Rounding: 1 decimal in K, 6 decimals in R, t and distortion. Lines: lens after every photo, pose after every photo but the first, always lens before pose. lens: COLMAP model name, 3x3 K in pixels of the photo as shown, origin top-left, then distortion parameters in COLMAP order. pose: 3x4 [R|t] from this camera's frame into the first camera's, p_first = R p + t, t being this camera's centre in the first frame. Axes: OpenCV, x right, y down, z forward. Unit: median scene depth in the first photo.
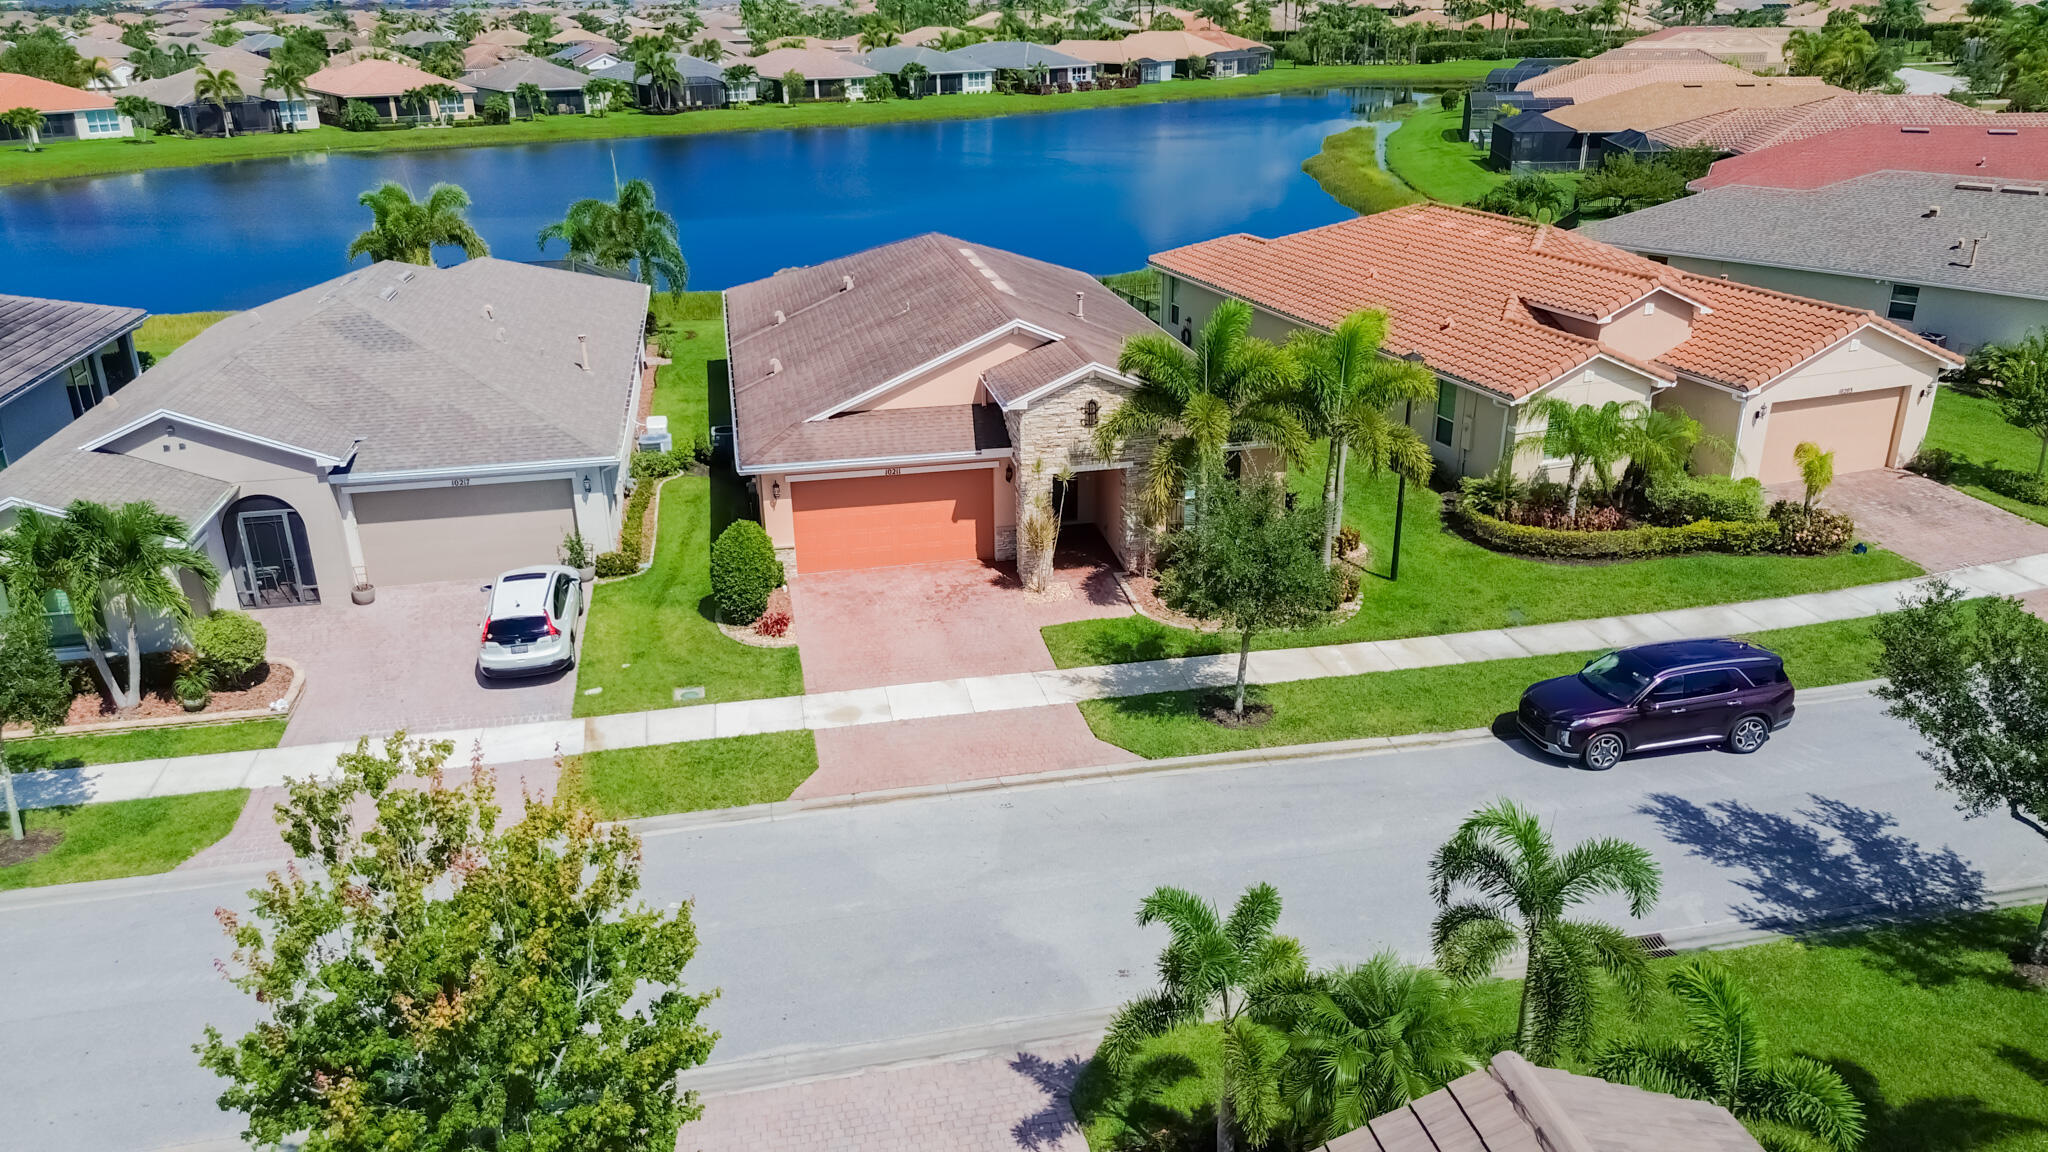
lens RADIAL K [[1468.5, 0, 1032.1], [0, 1468.5, 570.9], [0, 0, 1]] dist [0.039824, -0.035162]
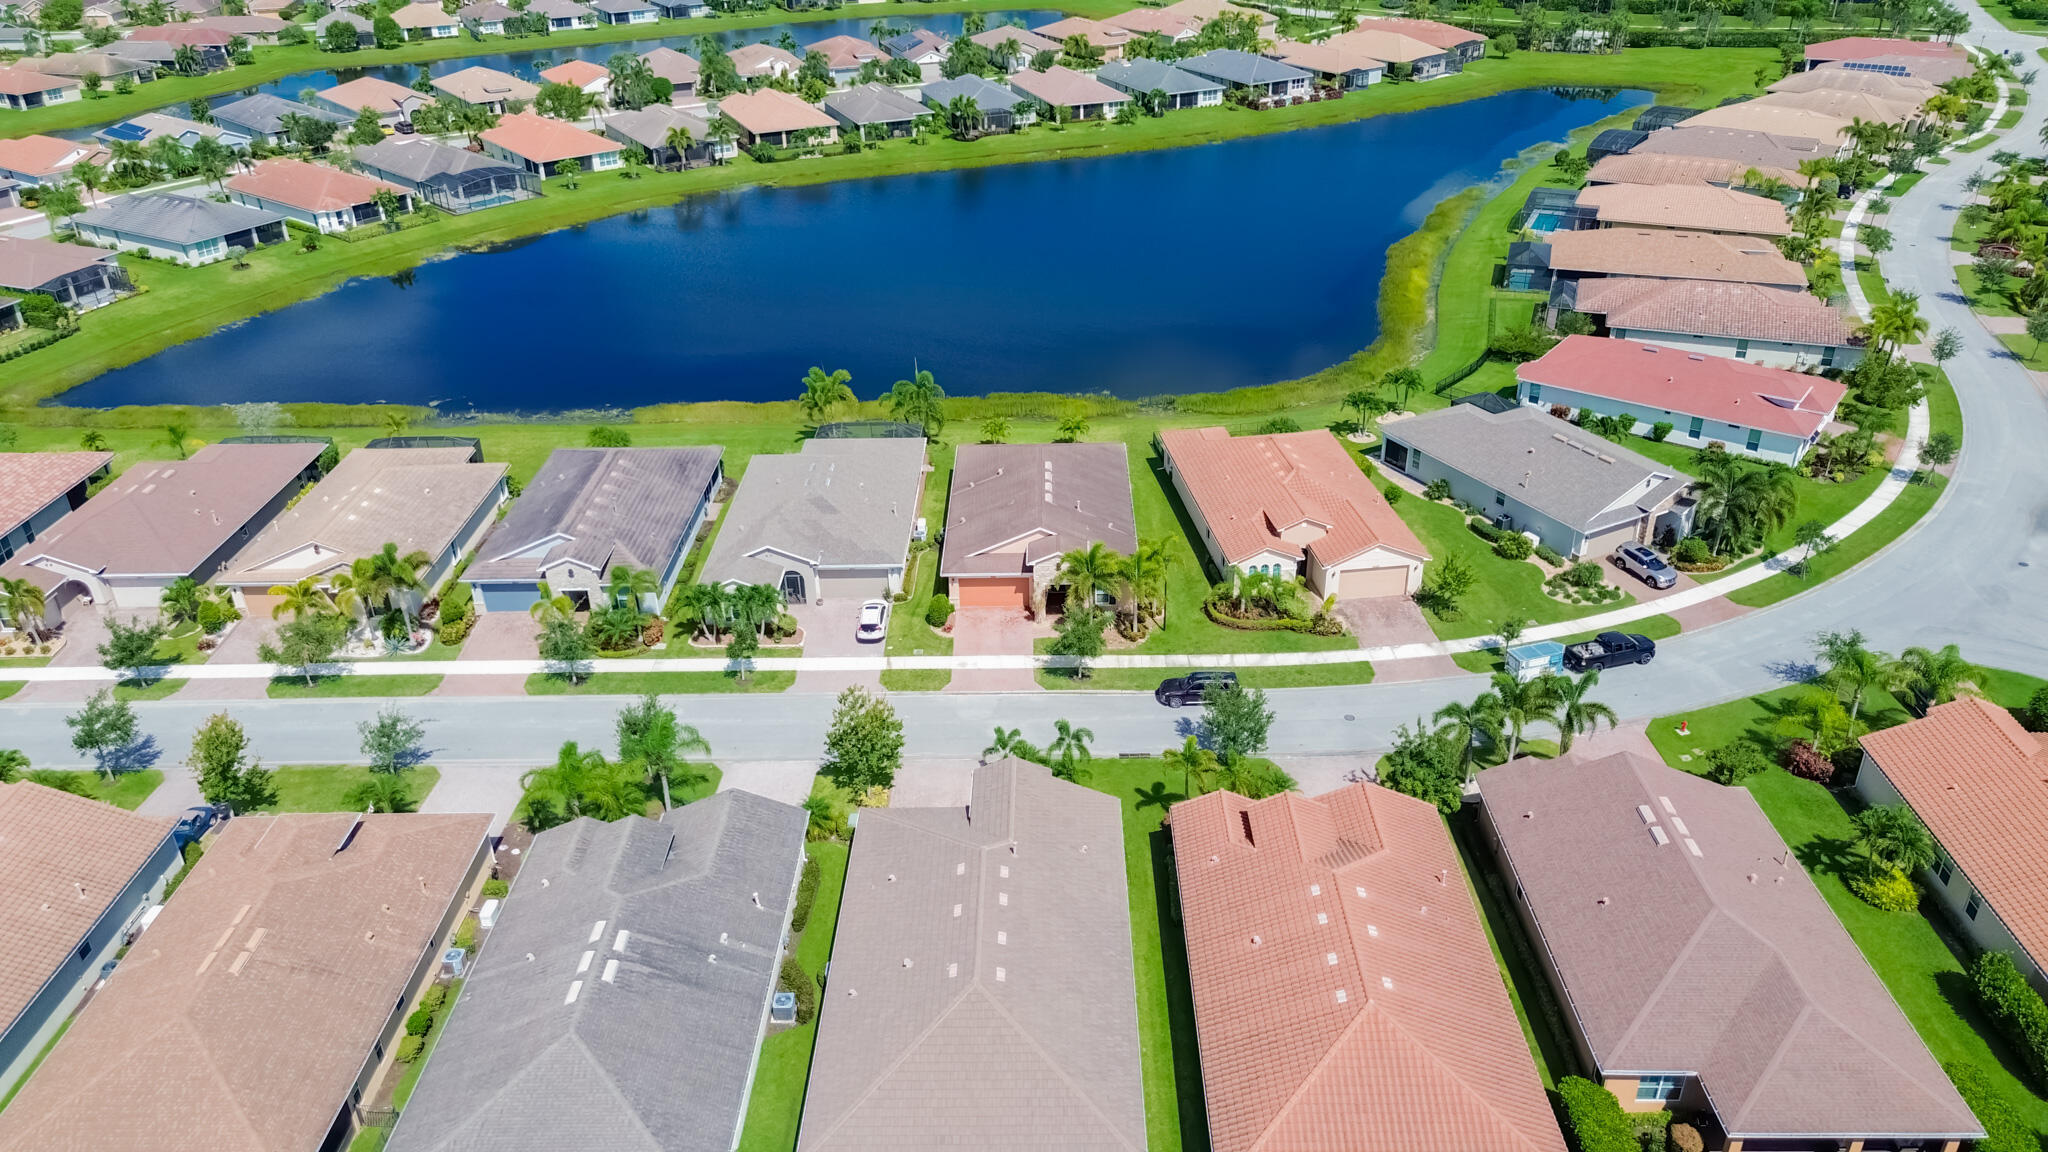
lens RADIAL K [[1452.5, 0, 1026.6], [0, 1452.5, 563.4], [0, 0, 1]] dist [0.073119, -0.068624]
pose [[0.976661, 0.095269, -0.192503, 0.520147], [-0.072073, 0.989647, 0.124114, -0.455852], [0.202334, -0.107343, 0.973416, -1.780464]]
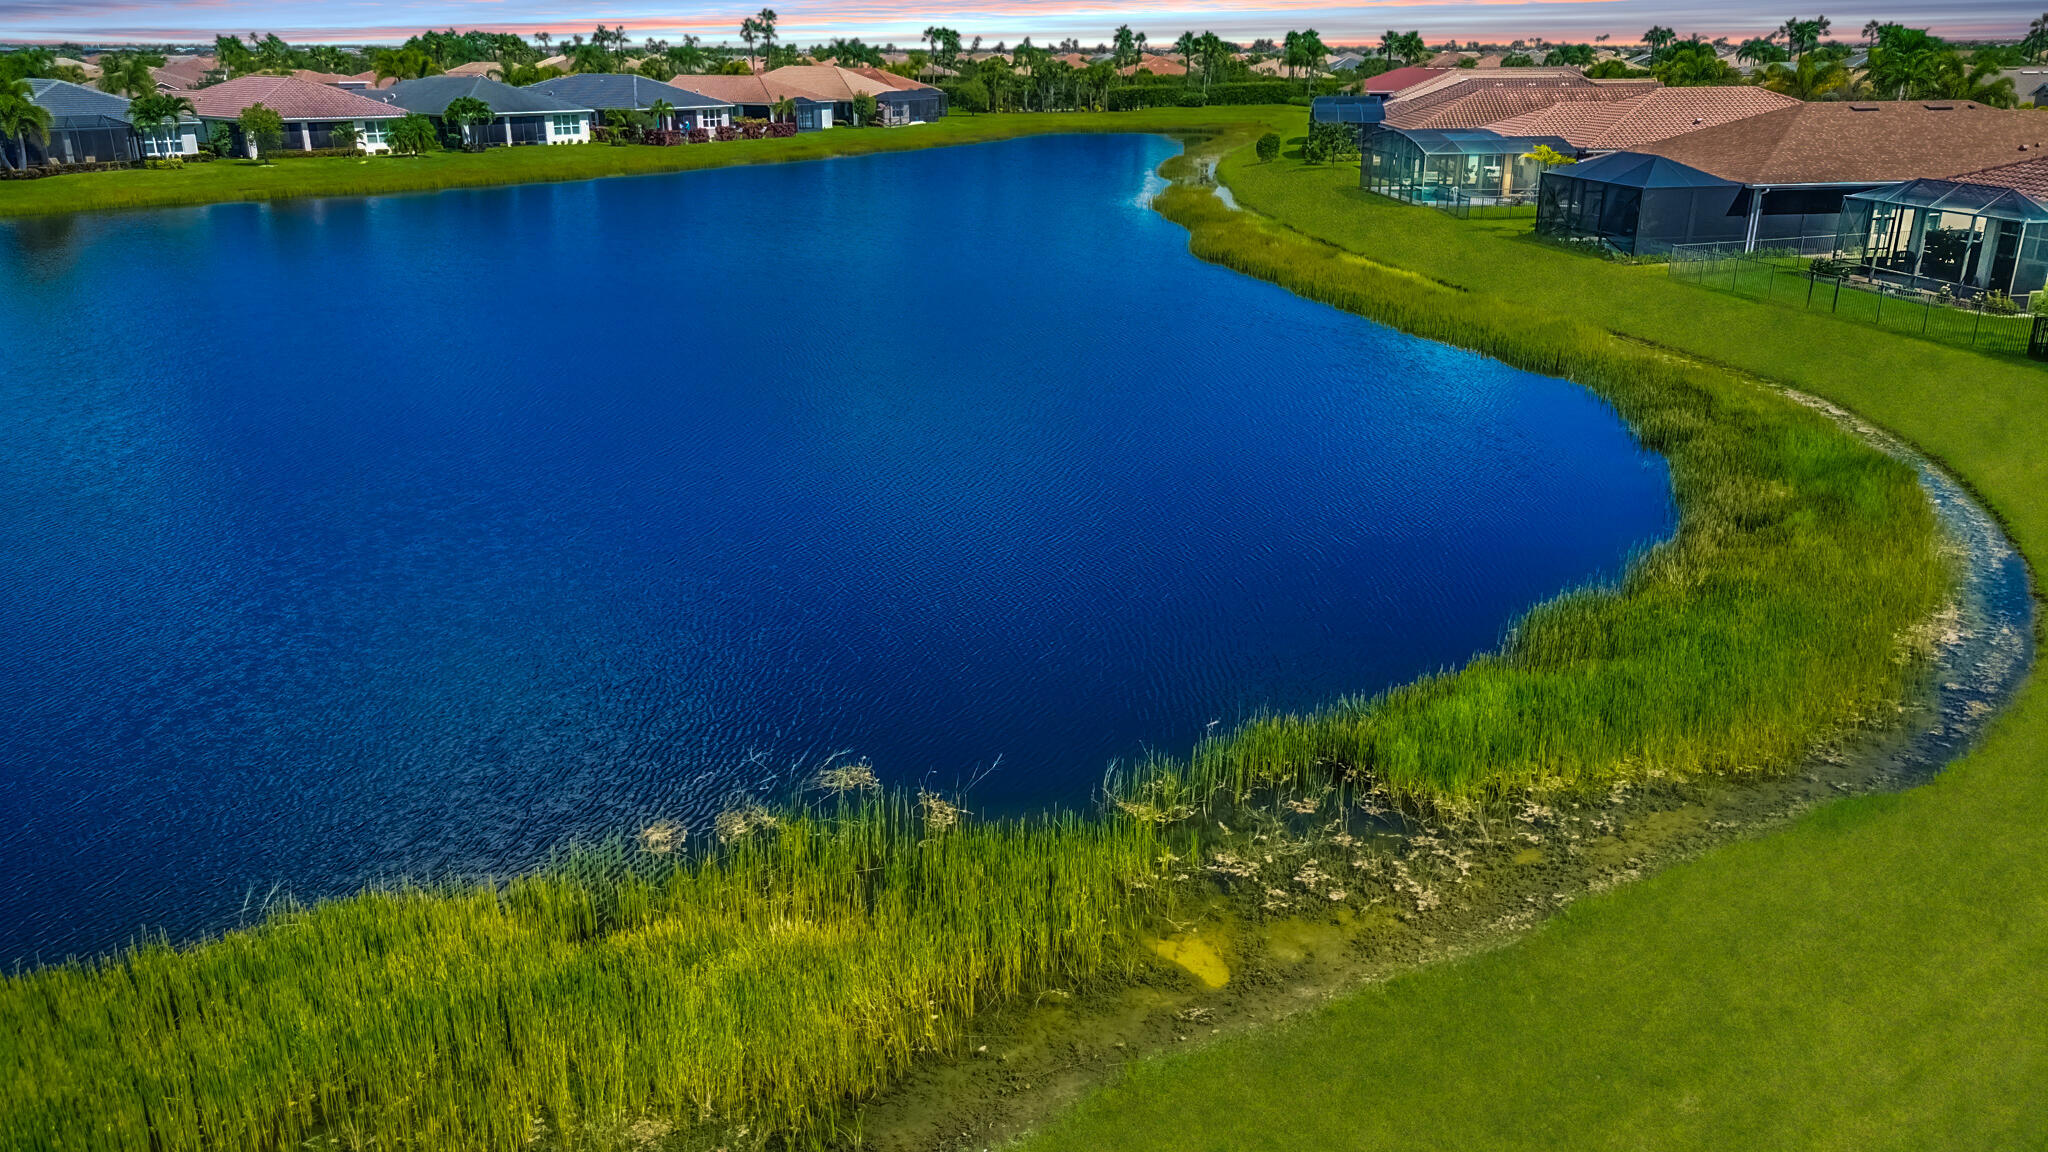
lens RADIAL K [[1468.5, 0, 1032.1], [0, 1468.5, 570.9], [0, 0, 1]] dist [0.039824, -0.035162]
pose [[0.963151, -0.081777, 0.256228, -0.128899], [0.091575, 0.995445, -0.026525, -0.510697], [-0.252891, 0.049011, 0.966253, 1.685627]]
